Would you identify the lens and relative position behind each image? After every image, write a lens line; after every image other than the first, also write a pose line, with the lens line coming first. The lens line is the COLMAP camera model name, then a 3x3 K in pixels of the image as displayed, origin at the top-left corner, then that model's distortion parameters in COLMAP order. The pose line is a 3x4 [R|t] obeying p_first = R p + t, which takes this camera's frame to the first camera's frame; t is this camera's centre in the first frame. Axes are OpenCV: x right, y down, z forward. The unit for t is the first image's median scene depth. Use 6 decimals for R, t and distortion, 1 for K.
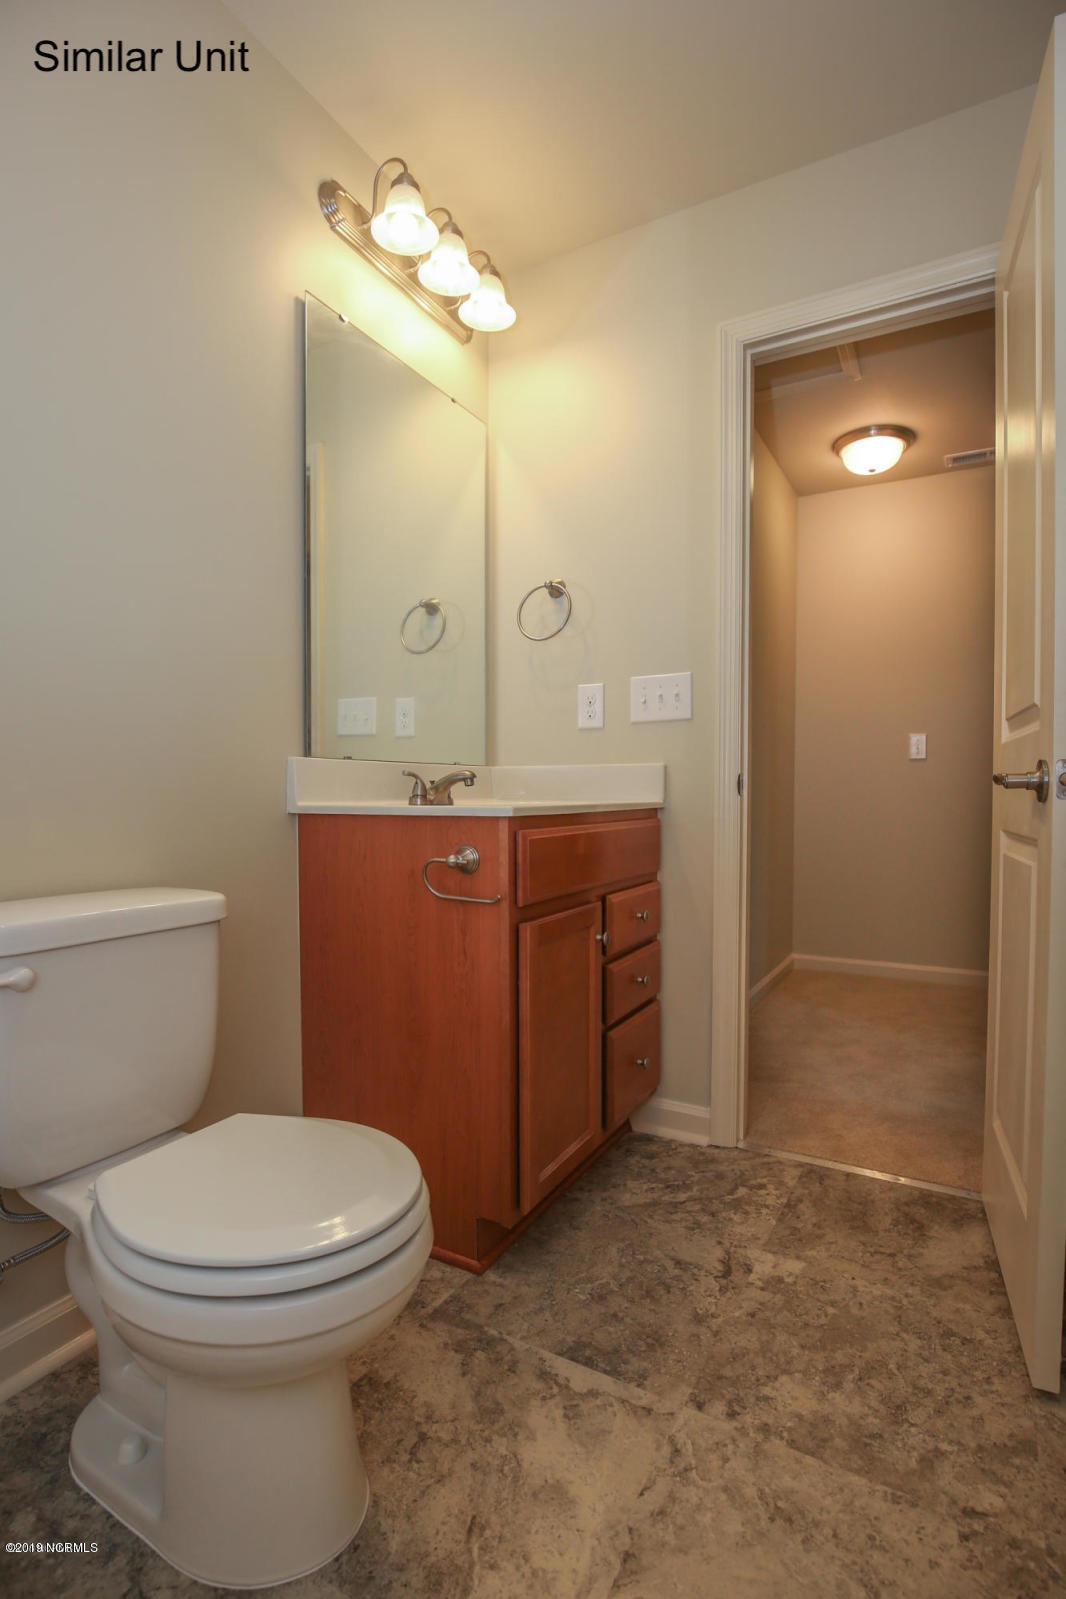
lens RADIAL K [[771.0, 0, 554.6], [0, 771.0, 802.9], [0, 0, 1]] dist [-0.036688, 0.010071]
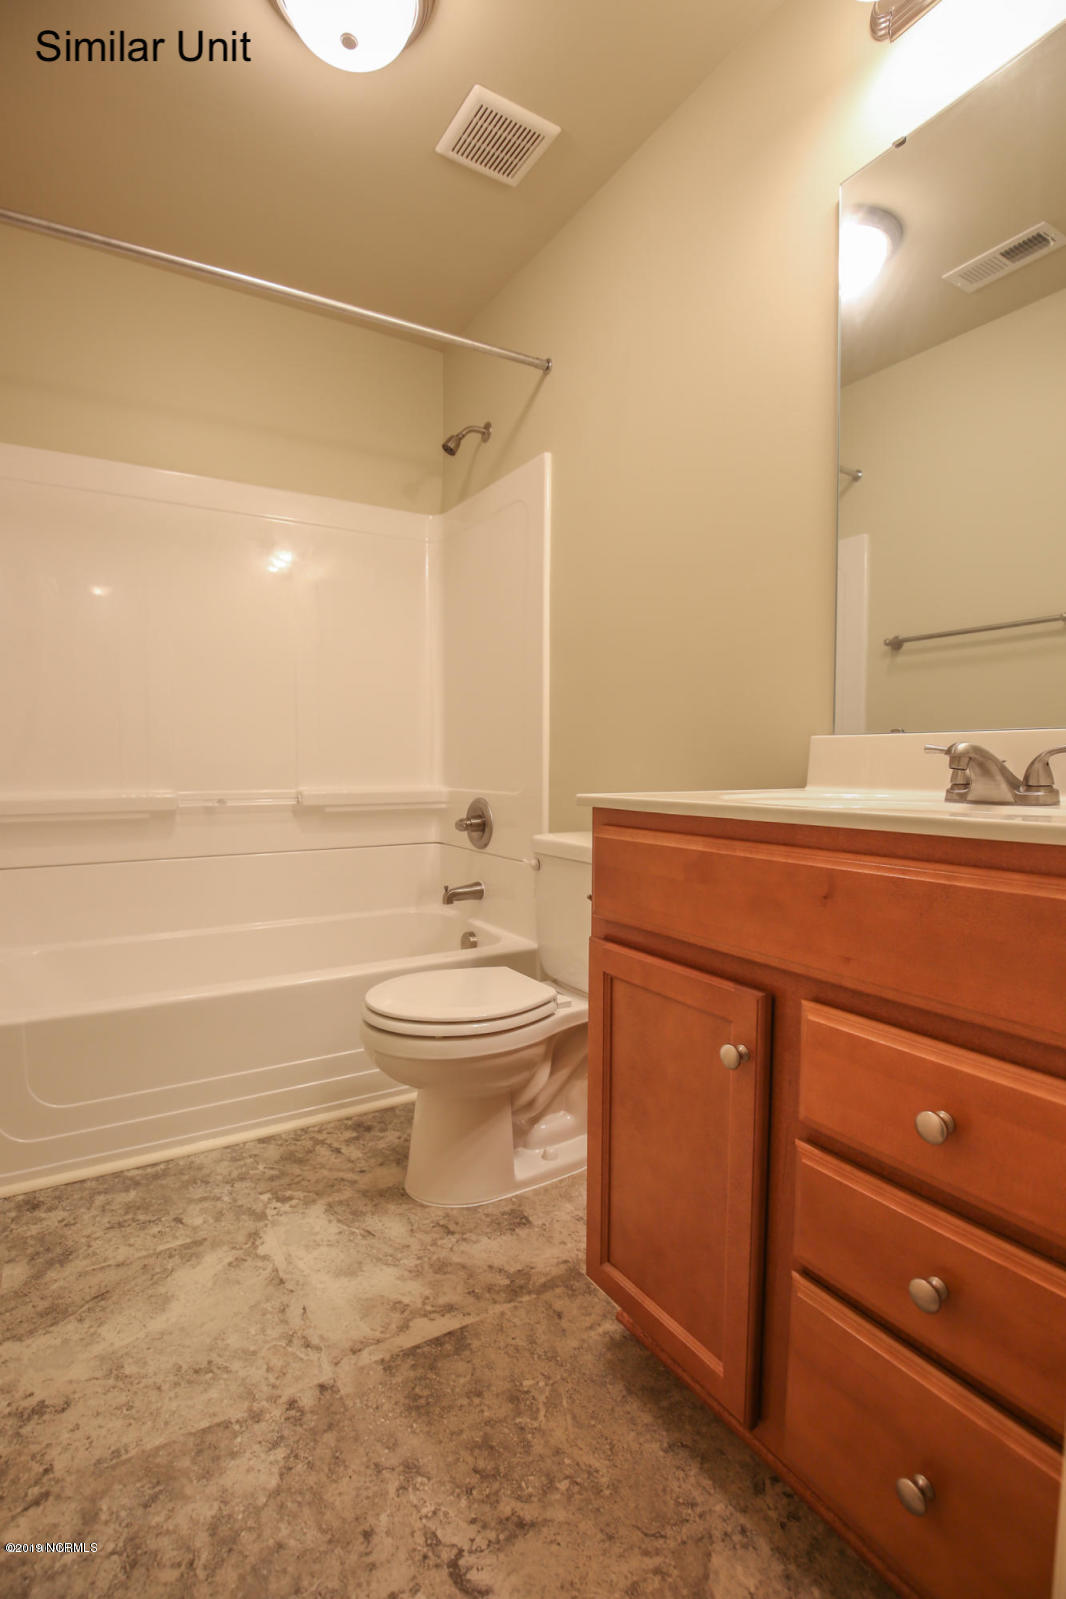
lens RADIAL K [[771.0, 0, 554.6], [0, 771.0, 802.9], [0, 0, 1]] dist [-0.036688, 0.010071]
pose [[-0.484757, 0.049652, -0.873238, 0.874502], [-0.013225, 0.997857, 0.064079, -0.051576], [0.874549, 0.042611, -0.483062, 1.704496]]
